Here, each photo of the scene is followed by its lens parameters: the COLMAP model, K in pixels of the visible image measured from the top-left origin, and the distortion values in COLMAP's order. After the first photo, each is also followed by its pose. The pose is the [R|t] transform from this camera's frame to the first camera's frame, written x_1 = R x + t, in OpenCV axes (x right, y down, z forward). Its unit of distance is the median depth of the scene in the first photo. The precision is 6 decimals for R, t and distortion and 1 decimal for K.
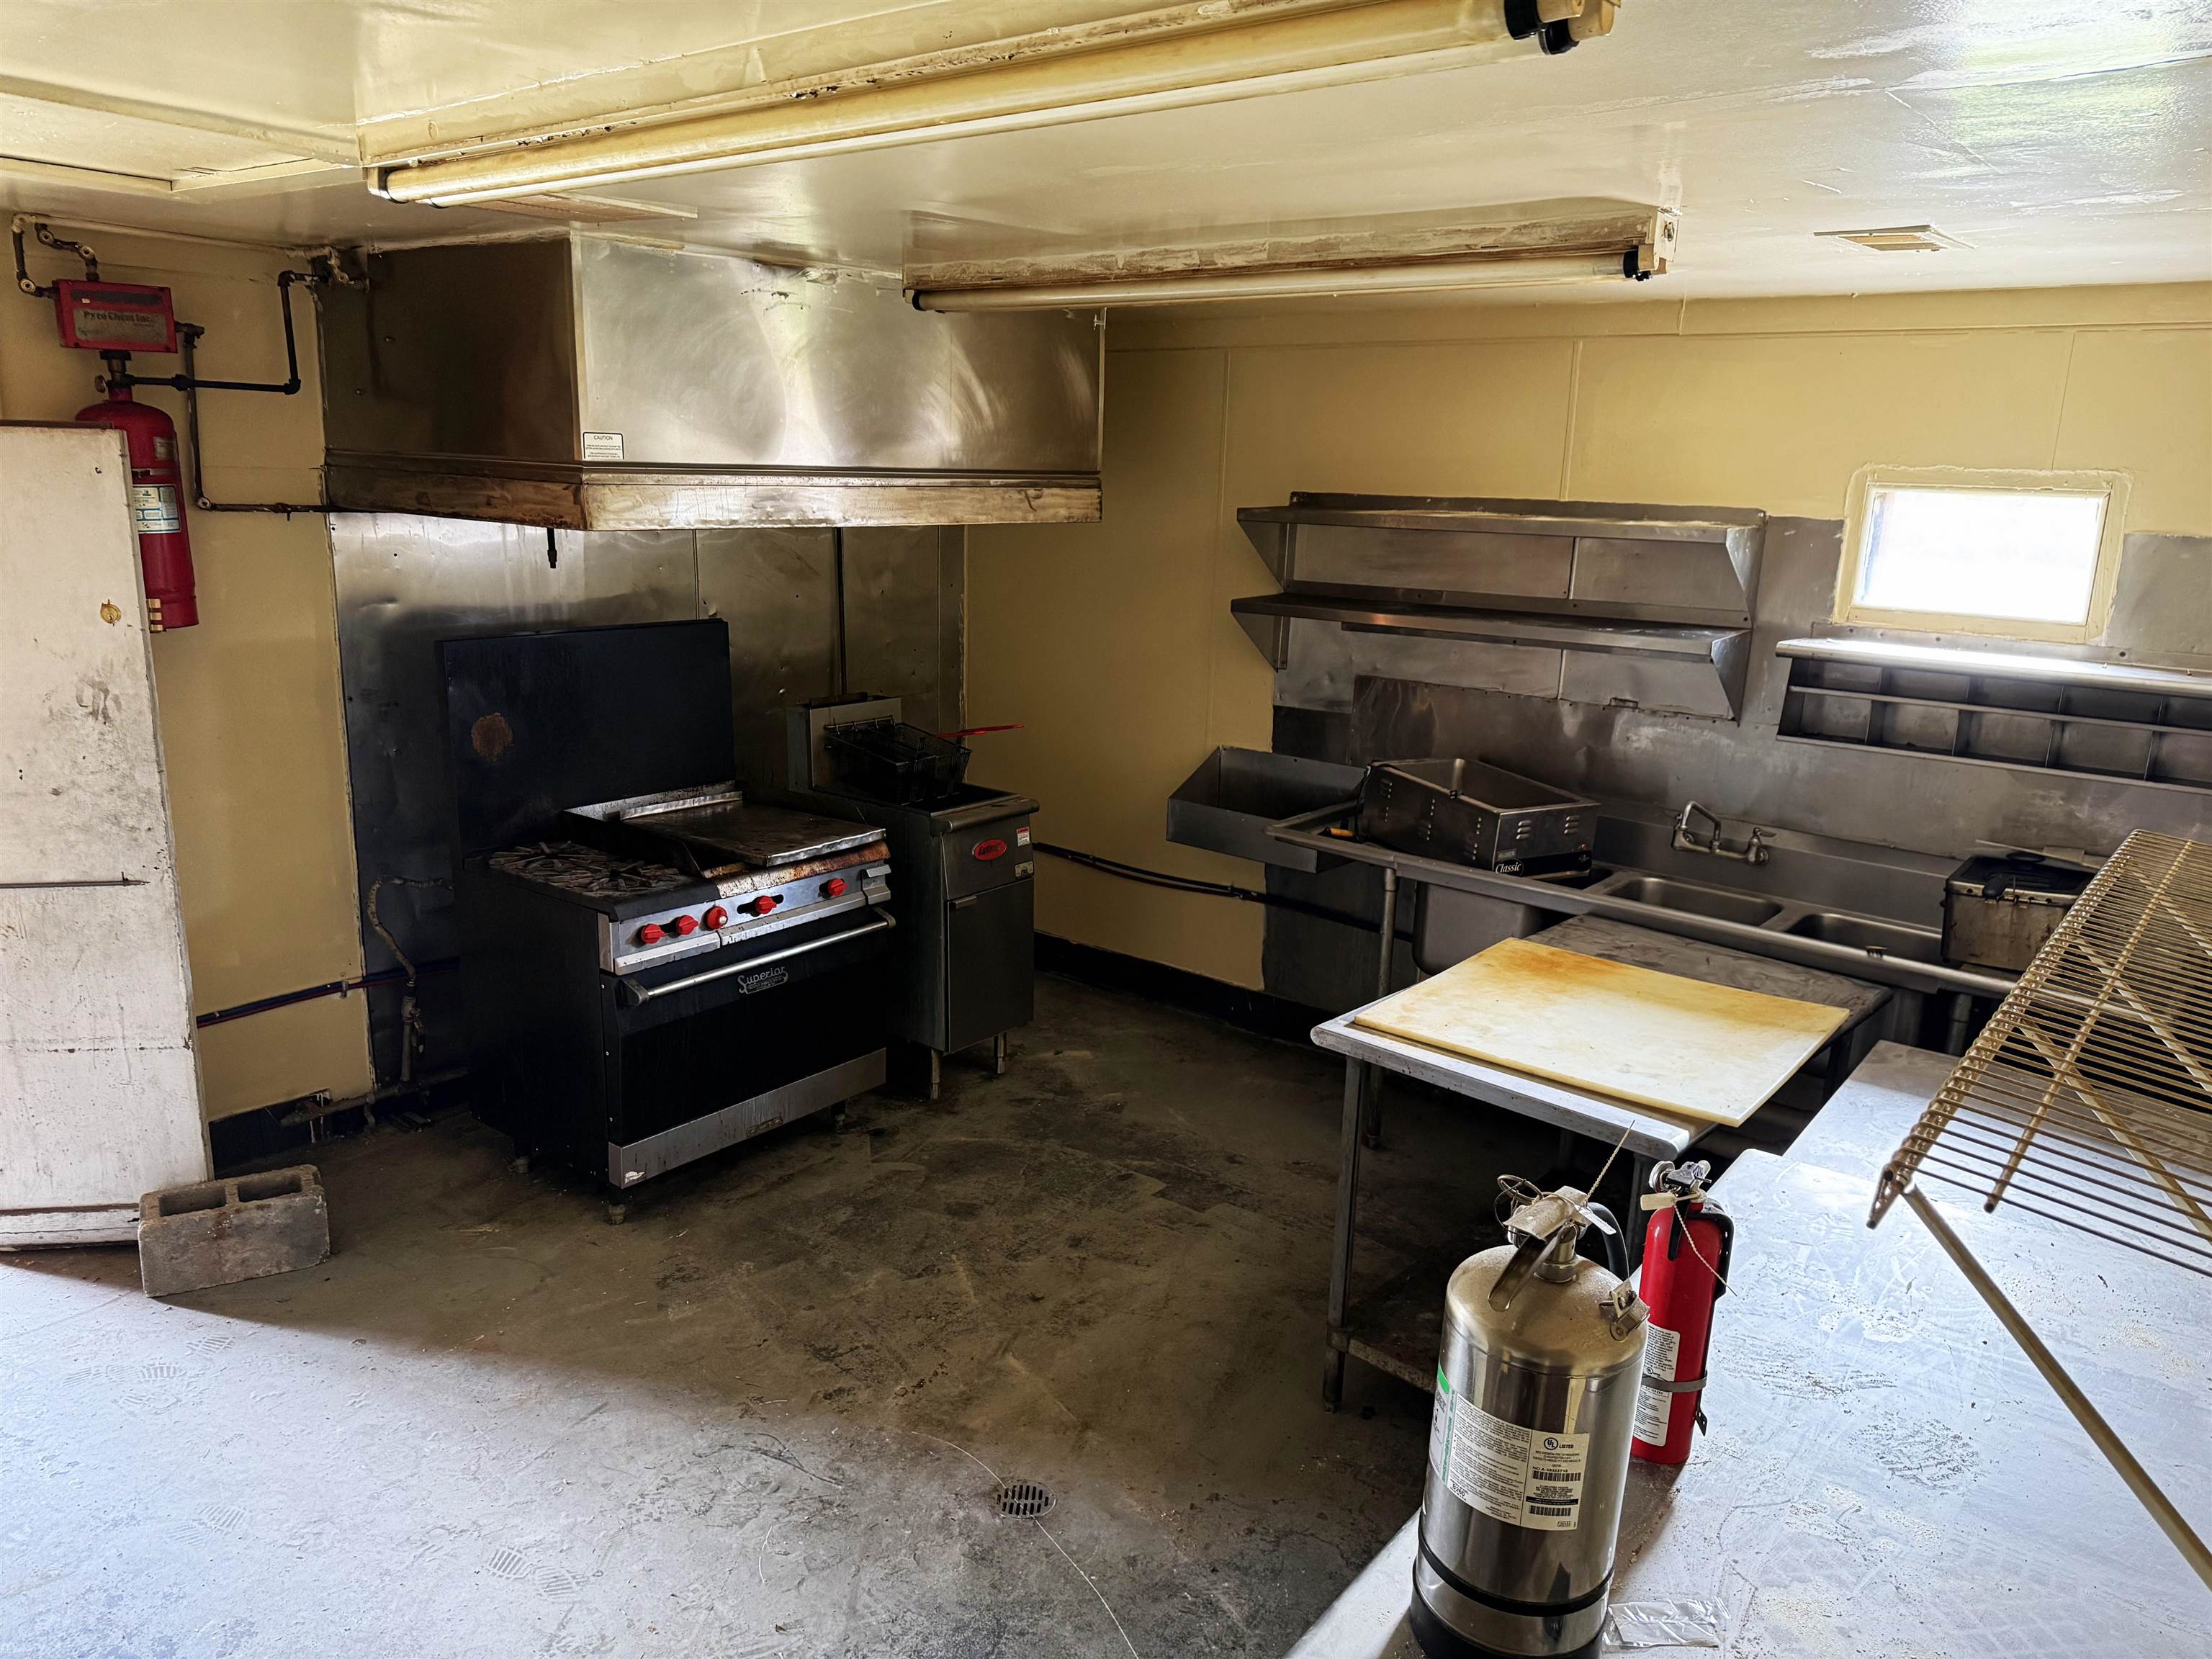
lens RADIAL K [[1549.2, 0, 1106.0], [0, 1549.2, 829.5], [0, 0, 1]] dist [-0.005478, -0.003002]
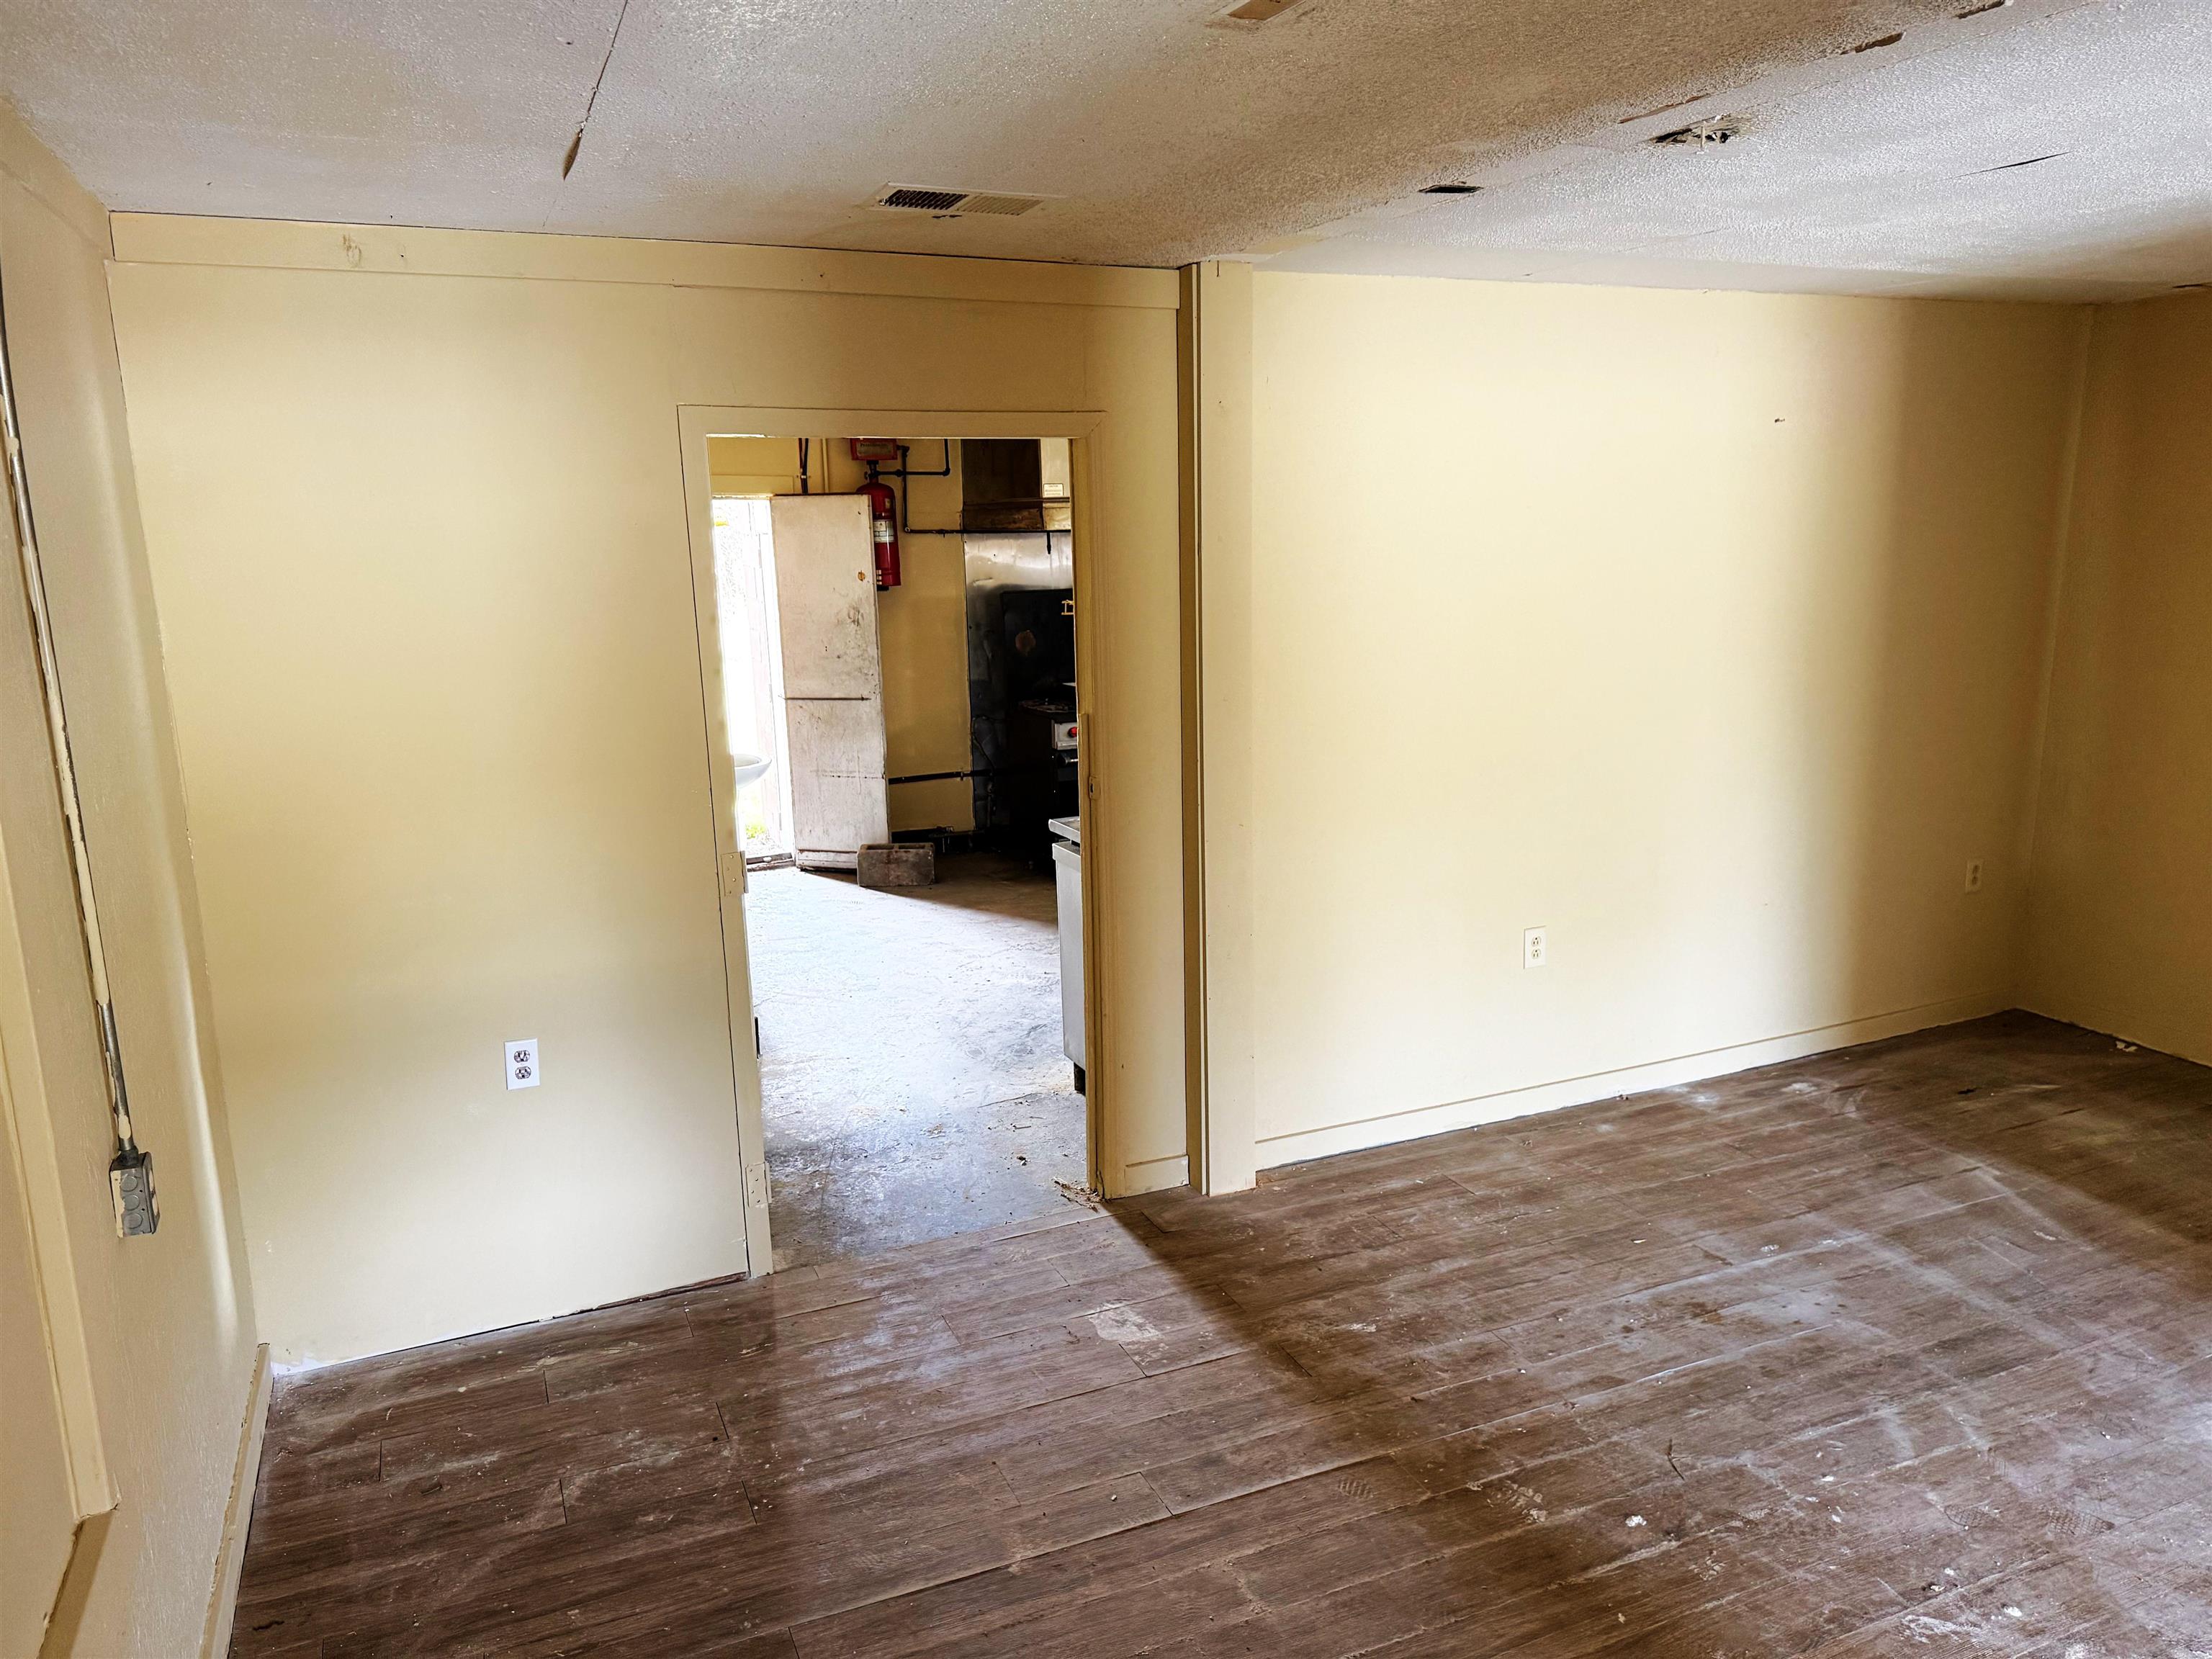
lens RADIAL K [[1569.2, 0, 1106.5], [0, 1569.2, 899.5], [0, 0, 1]] dist [-0.029294, 0.021993]
pose [[0.885655, 0.062654, -0.460097, 0.717804], [-0.061041, 0.997966, 0.018398, 0.253427], [0.460314, 0.011791, 0.887678, -0.821121]]
